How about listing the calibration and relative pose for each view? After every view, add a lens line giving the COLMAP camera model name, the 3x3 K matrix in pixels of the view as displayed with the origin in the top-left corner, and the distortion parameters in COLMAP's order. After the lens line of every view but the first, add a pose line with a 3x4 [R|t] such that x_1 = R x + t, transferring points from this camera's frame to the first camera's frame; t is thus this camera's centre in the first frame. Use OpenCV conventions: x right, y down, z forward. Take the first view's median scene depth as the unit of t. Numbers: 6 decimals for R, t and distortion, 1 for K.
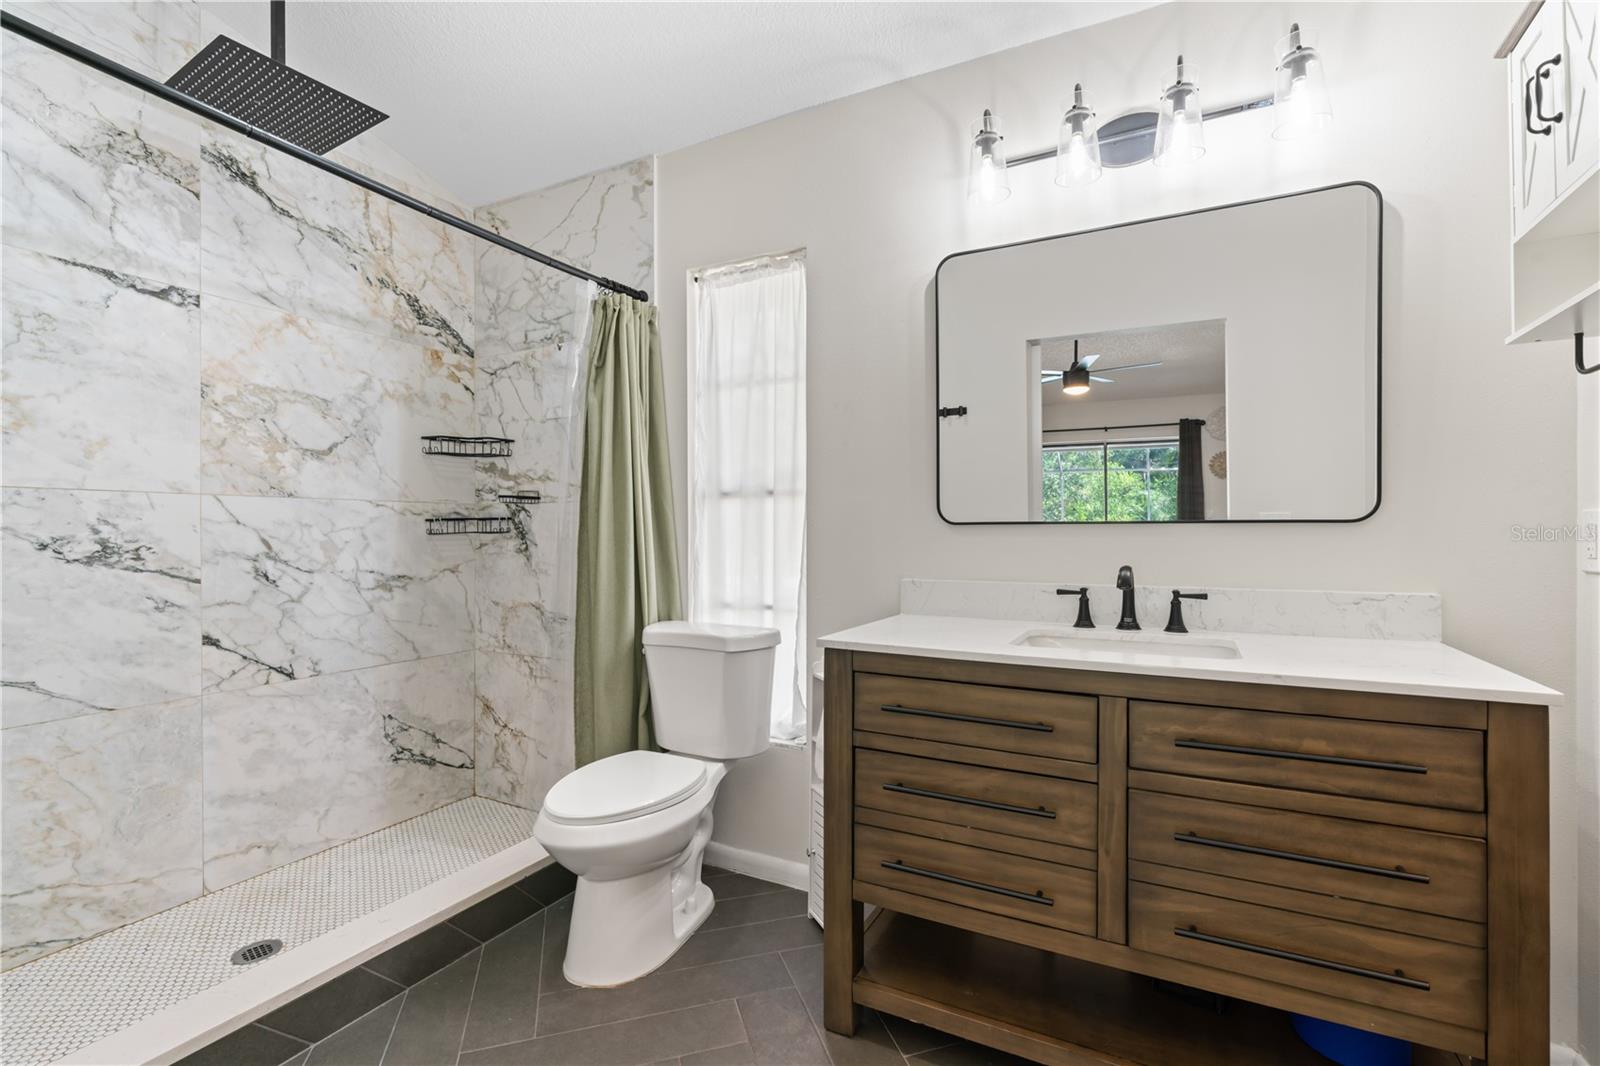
lens RADIAL K [[715.5, 0, 806.5], [0, 715.5, 531.6], [0, 0, 1]] dist [-0.010455, 0.002609]
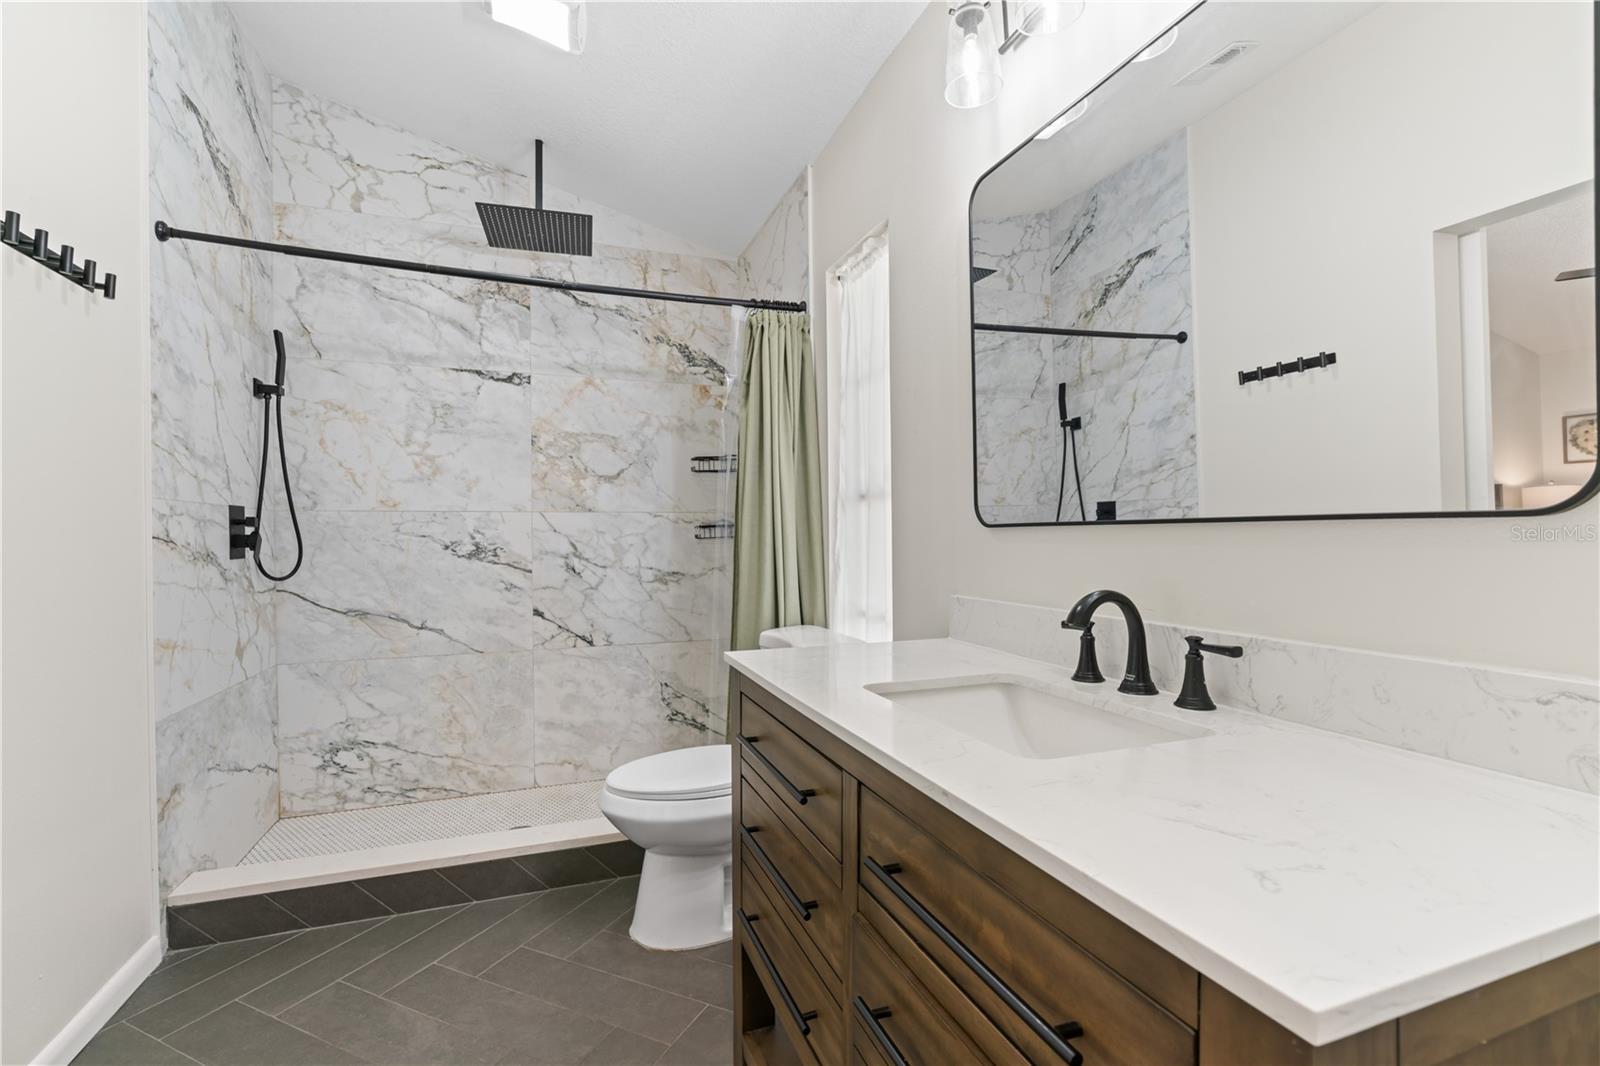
lens RADIAL K [[715.5, 0, 789.5], [0, 715.5, 534.0], [0, 0, 1]] dist [-0.010455, 0.002609]
pose [[0.740876, -0.004715, -0.671625, 0.566856], [0.005521, 0.999984, -0.000930, -0.002978], [0.671619, -0.003019, 0.740891, 0.290475]]
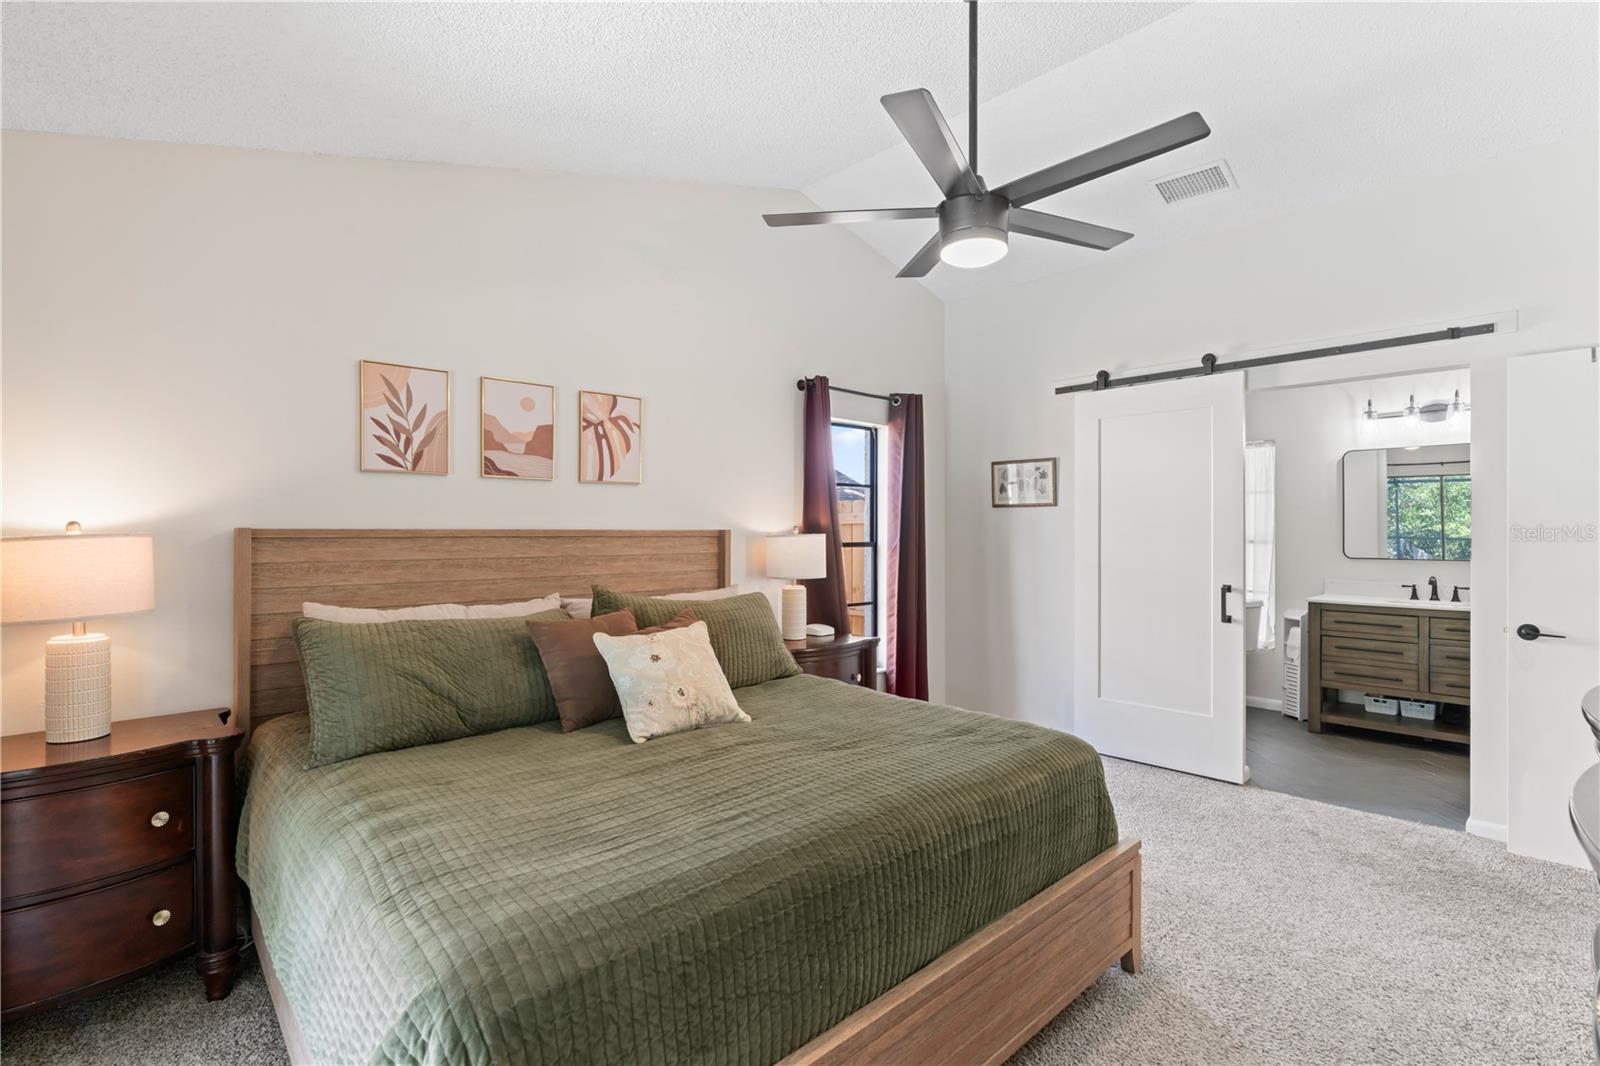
lens RADIAL K [[775.0, 0, 794.8], [0, 775.0, 527.1], [0, 0, 1]] dist [-0.006182, 0.002075]
pose [[0.950454, -0.001675, -0.310861, -0.785365], [0.000503, 0.999992, -0.003850, -0.107249], [0.310865, 0.003503, 0.950448, -2.118006]]
